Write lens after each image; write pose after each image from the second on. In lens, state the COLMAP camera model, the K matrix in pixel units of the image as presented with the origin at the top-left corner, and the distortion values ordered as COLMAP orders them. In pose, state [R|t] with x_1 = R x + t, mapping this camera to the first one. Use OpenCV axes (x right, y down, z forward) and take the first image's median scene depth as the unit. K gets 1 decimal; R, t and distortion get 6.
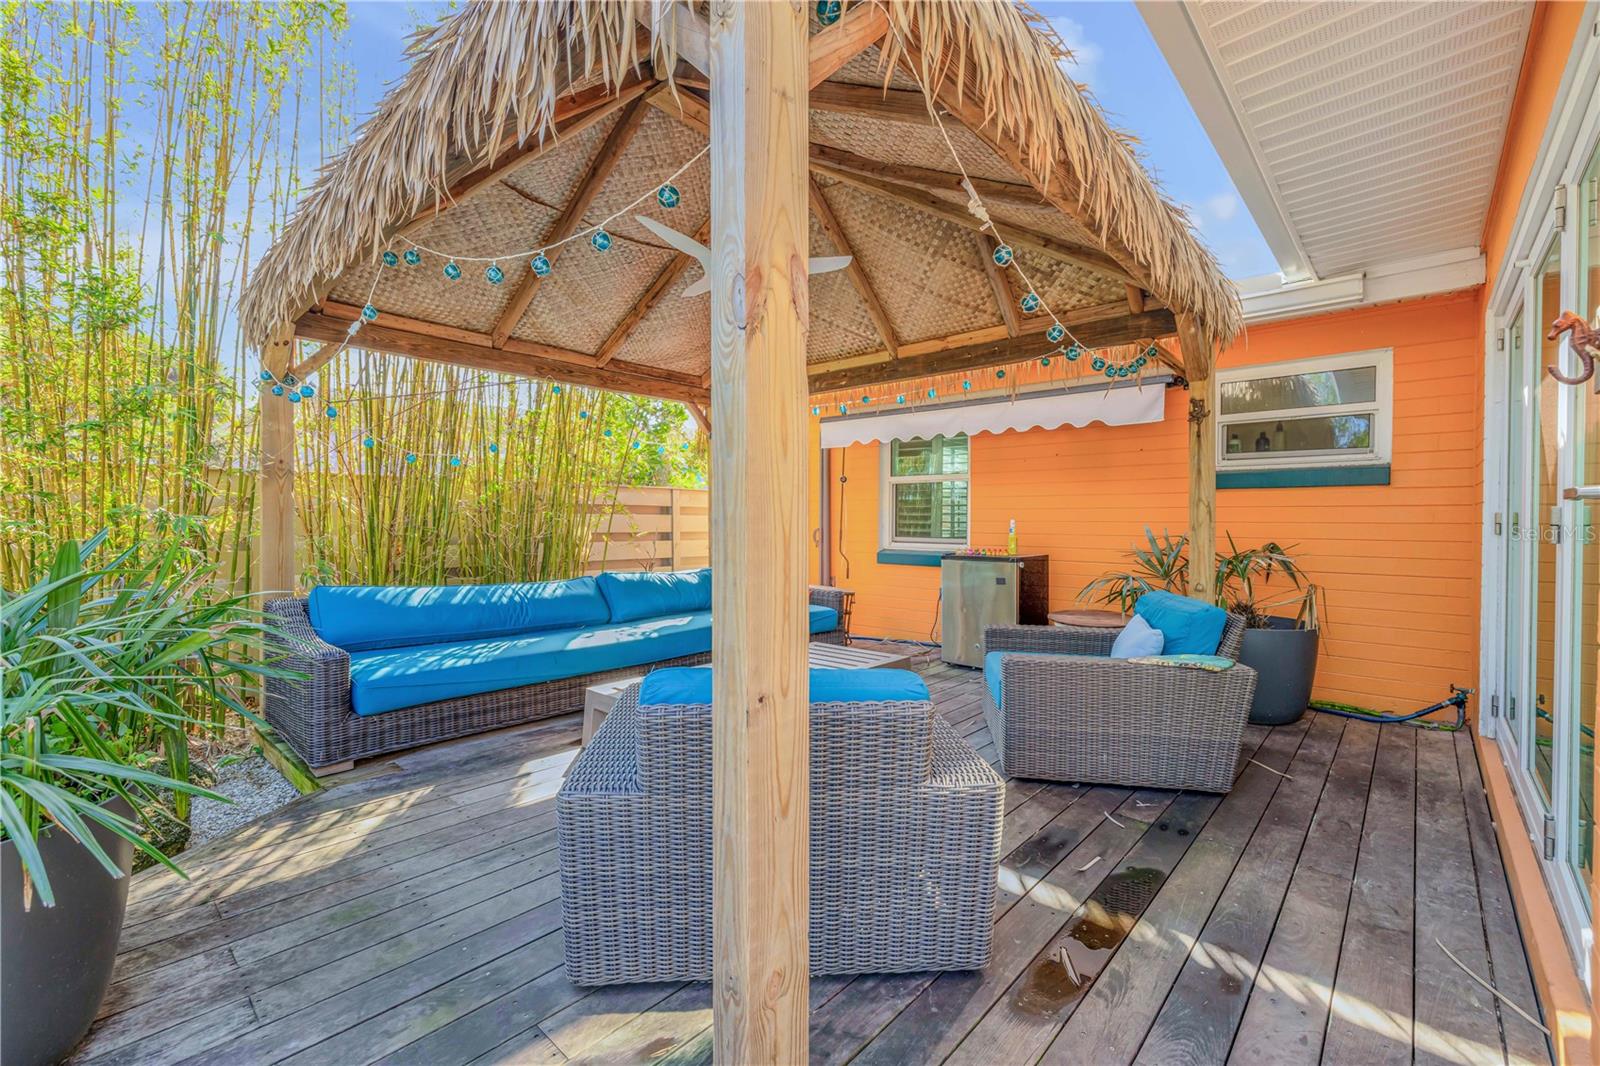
lens RADIAL K [[677.8, 0, 801.1], [0, 677.8, 529.2], [0, 0, 1]] dist [-0.001625, -0.000060]
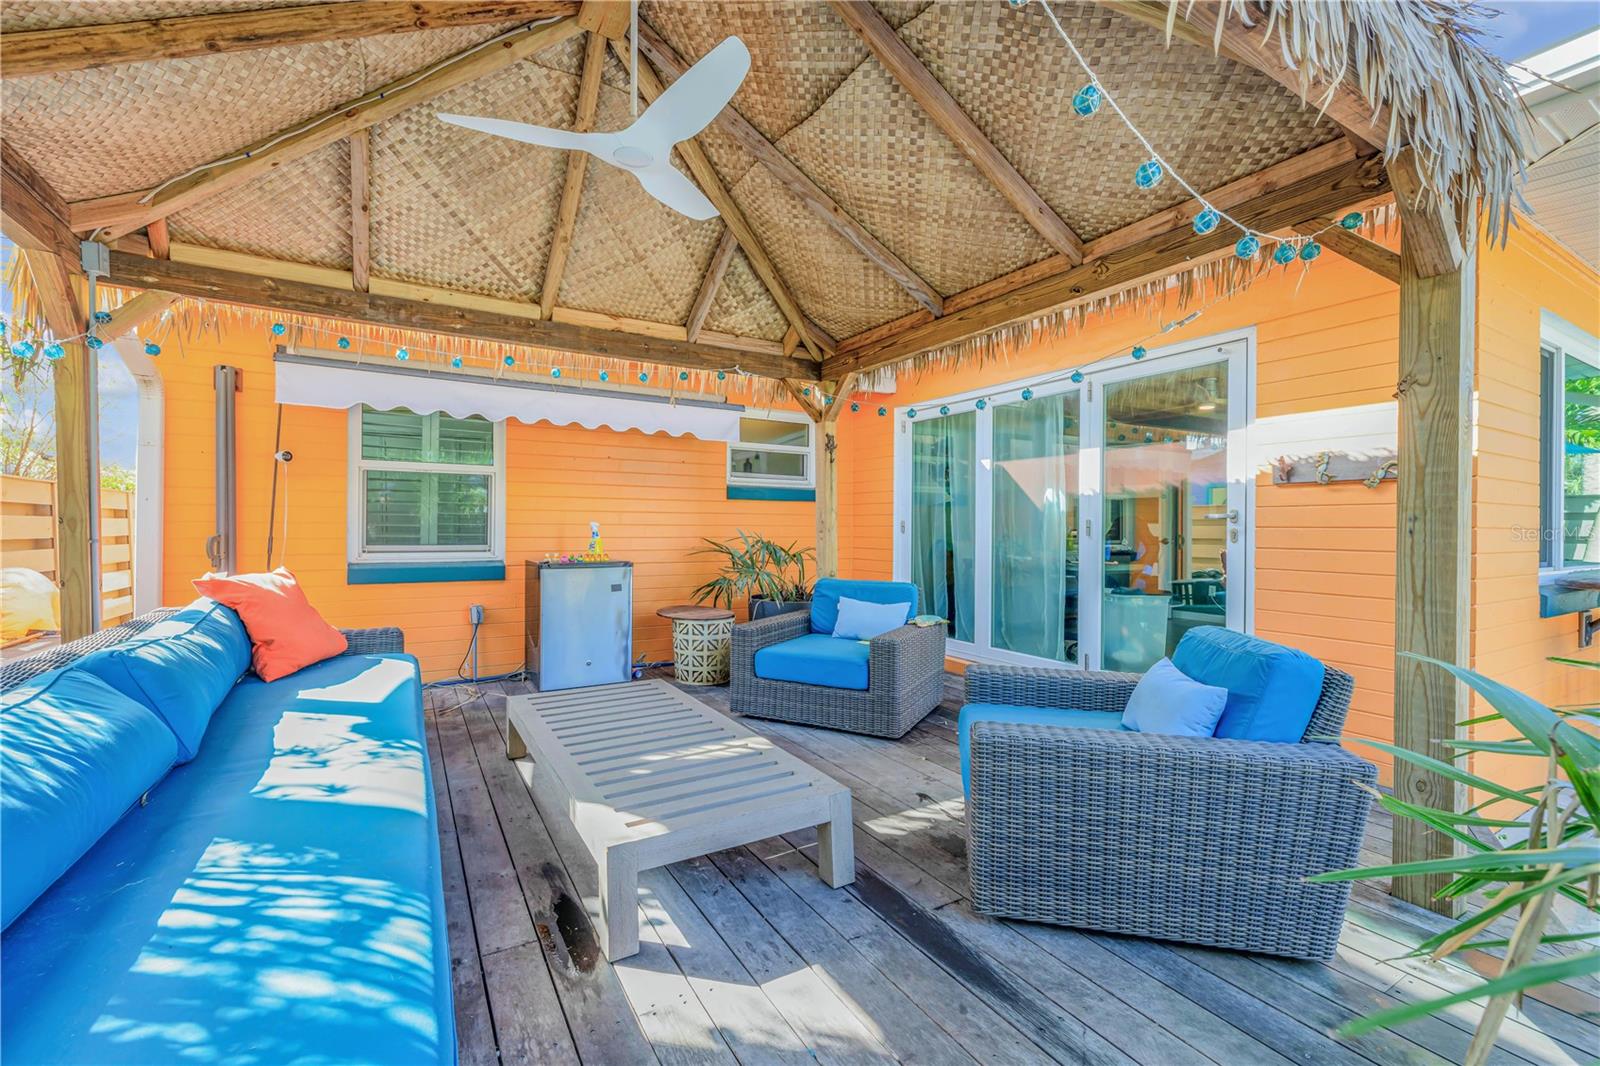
lens RADIAL K [[677.8, 0, 800.9], [0, 677.8, 531.4], [0, 0, 1]] dist [-0.001625, -0.000060]
pose [[0.286706, -0.010660, 0.957959, -0.534439], [0.004275, 0.999942, 0.009847, -0.010835], [-0.958009, 0.001272, 0.286735, 0.490291]]
